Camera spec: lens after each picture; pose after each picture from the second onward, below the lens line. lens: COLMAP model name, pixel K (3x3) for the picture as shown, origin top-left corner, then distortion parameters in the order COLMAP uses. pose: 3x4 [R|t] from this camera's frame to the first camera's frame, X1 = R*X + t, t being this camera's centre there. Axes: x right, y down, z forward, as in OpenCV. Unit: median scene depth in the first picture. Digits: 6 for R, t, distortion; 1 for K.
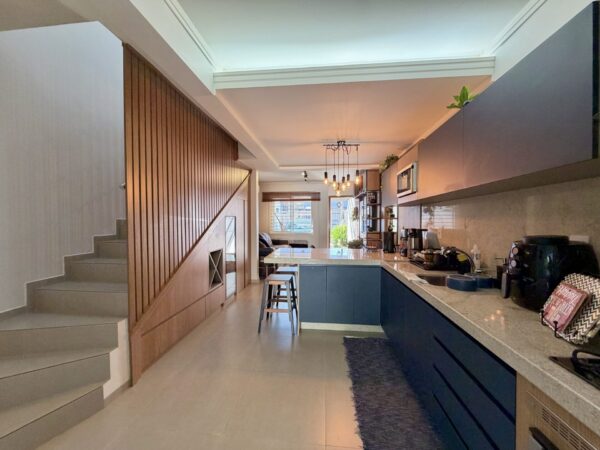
lens RADIAL K [[238.9, 0, 299.4], [0, 238.9, 225.5], [0, 0, 1]] dist [0.001268, -0.000408]
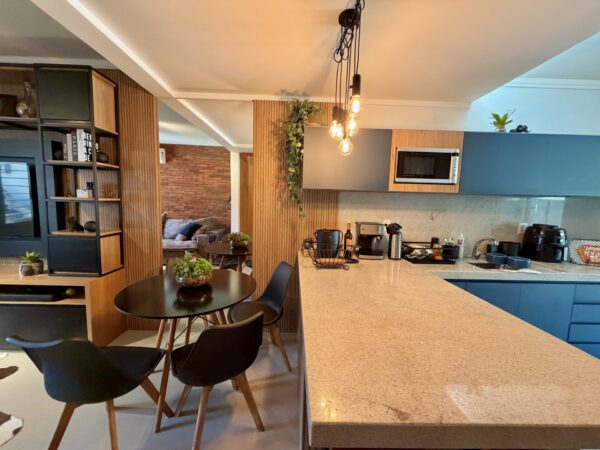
lens RADIAL K [[238.9, 0, 297.5], [0, 238.9, 226.4], [0, 0, 1]] dist [0.001268, -0.000408]
pose [[-0.122575, -0.093562, 0.988039, -0.165438], [-0.006111, 0.995599, 0.093520, -0.027562], [-0.992440, 0.005425, -0.122607, 0.791776]]
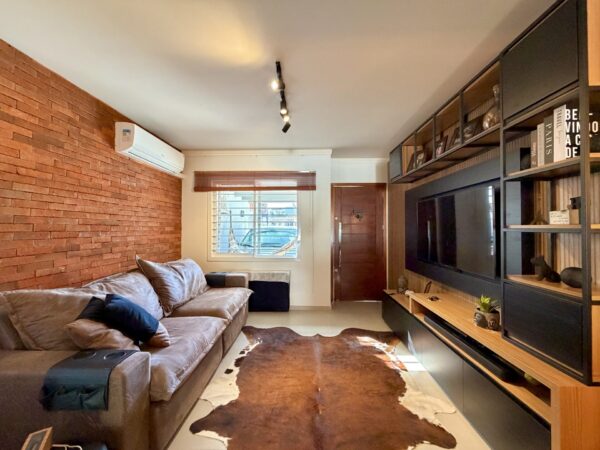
lens RADIAL K [[238.9, 0, 297.9], [0, 238.9, 225.7], [0, 0, 1]] dist [0.001268, -0.000408]
pose [[0.997209, 0.008177, 0.074215, 0.027999], [-0.005445, 0.999302, -0.036945, -0.024678], [-0.074466, 0.036438, 0.996558, 0.898780]]
